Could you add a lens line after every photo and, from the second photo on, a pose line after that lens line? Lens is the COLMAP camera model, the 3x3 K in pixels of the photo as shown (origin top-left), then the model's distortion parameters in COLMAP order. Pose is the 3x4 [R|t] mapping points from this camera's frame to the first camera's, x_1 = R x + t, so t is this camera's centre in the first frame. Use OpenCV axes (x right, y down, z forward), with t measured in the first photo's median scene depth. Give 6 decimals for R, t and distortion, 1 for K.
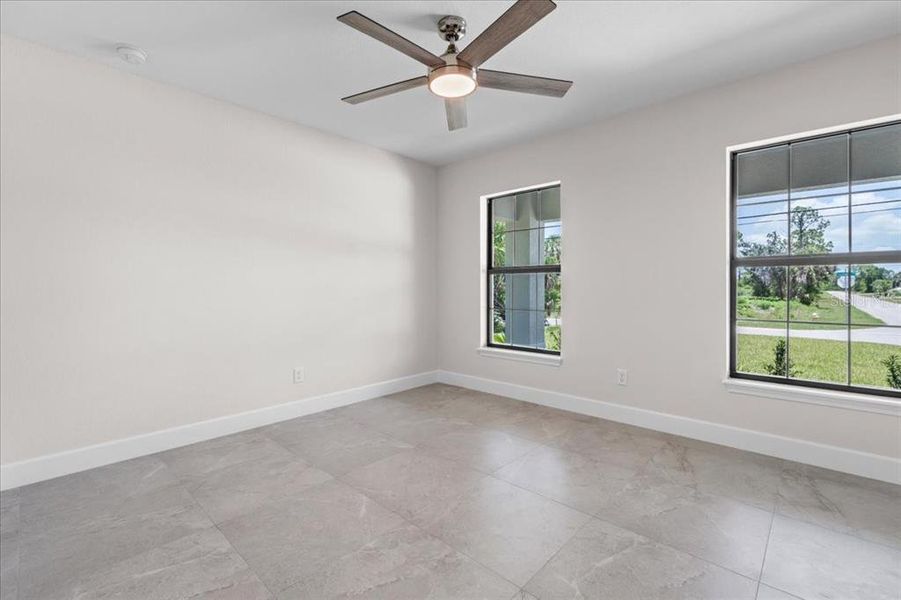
lens RADIAL K [[401.9, 0, 450.5], [0, 401.9, 295.5], [0, 0, 1]] dist [-0.000468, -0.000227]
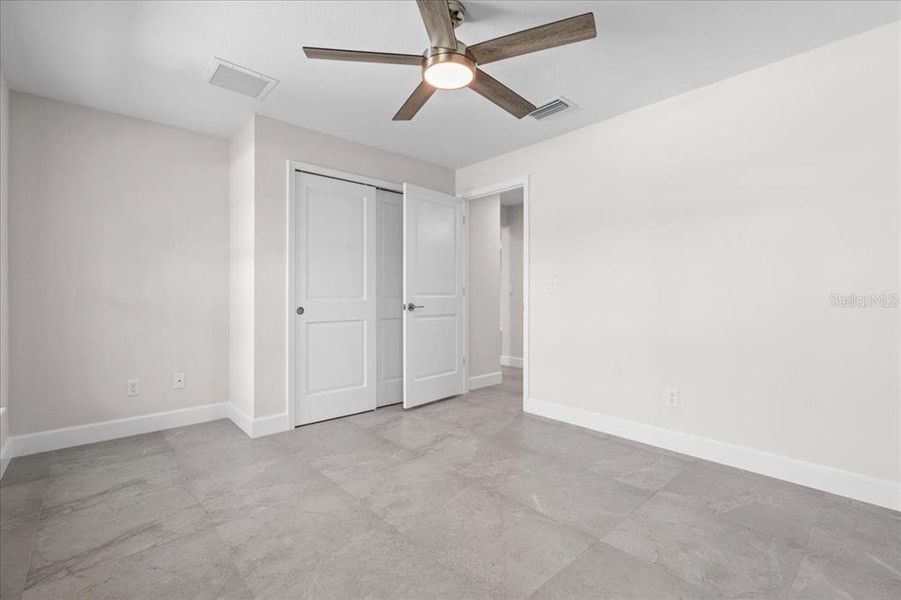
lens RADIAL K [[401.9, 0, 450.5], [0, 401.9, 295.5], [0, 0, 1]] dist [-0.000468, -0.000227]
pose [[-0.996643, 0.002227, 0.081837, -0.059304], [0.003485, 0.999878, 0.015230, -0.025052], [-0.081793, 0.015464, -0.996529, 1.581439]]
